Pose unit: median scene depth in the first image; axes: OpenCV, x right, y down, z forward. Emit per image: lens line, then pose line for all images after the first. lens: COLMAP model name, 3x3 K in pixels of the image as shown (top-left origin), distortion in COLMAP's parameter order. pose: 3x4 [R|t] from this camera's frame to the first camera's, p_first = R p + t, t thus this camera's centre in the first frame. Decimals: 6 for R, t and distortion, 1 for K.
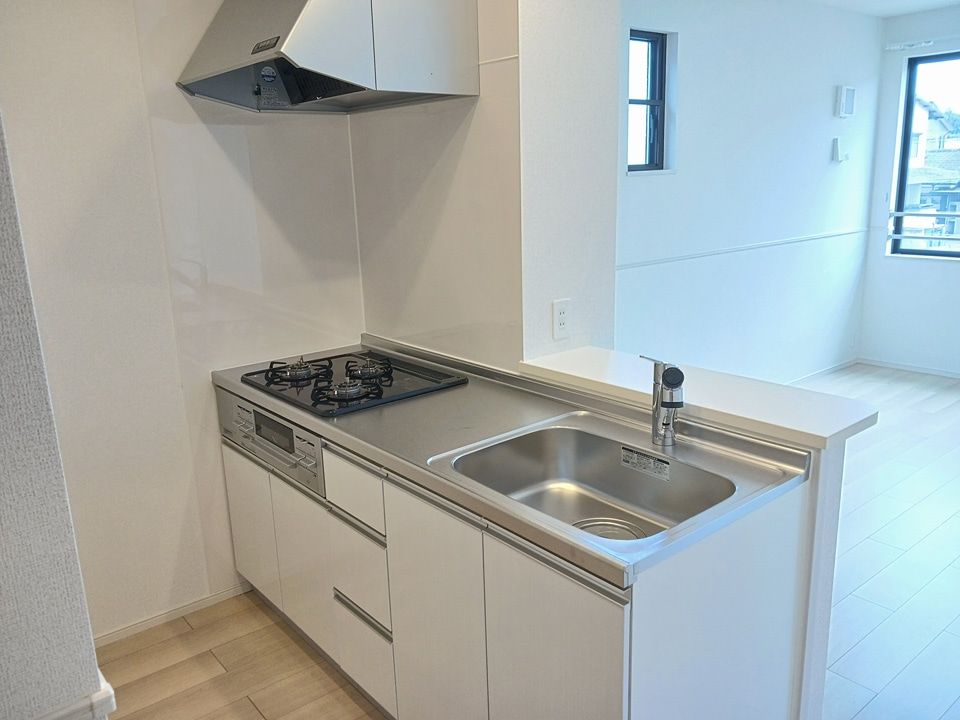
lens RADIAL K [[785.3, 0, 482.7], [0, 785.3, 377.1], [0, 0, 1]] dist [0.000087, 0.006587]
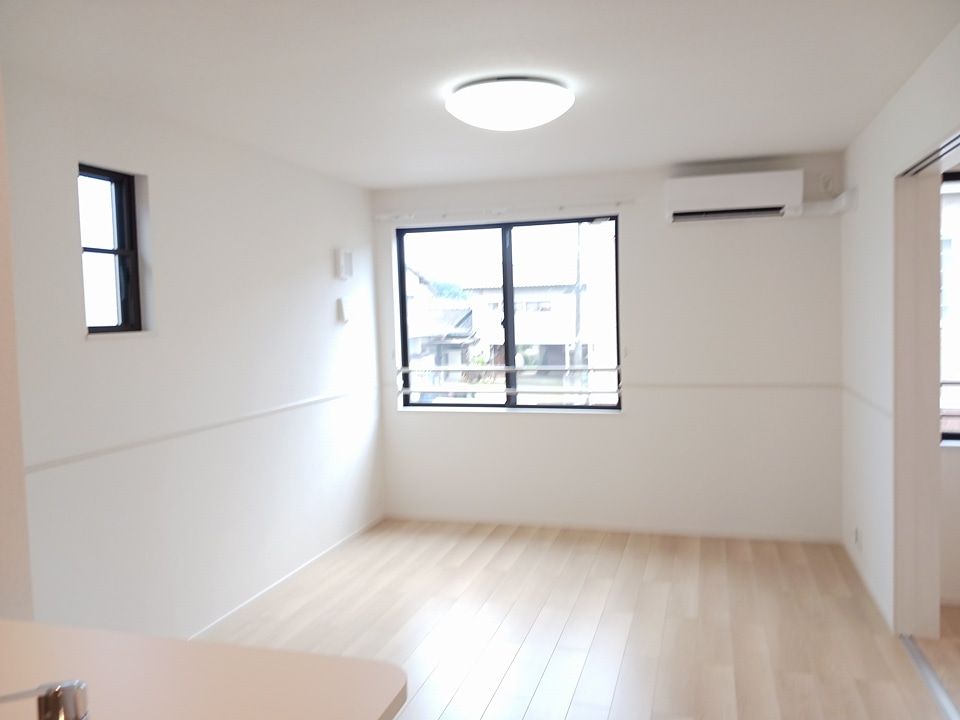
lens RADIAL K [[745.9, 0, 478.6], [0, 745.9, 348.1], [0, 0, 1]] dist [0.003214, -0.000014]
pose [[0.839343, -0.013500, 0.543434, 0.085845], [0.133465, 0.974210, -0.181937, -0.049373], [-0.526963, 0.225237, 0.819499, 0.152803]]
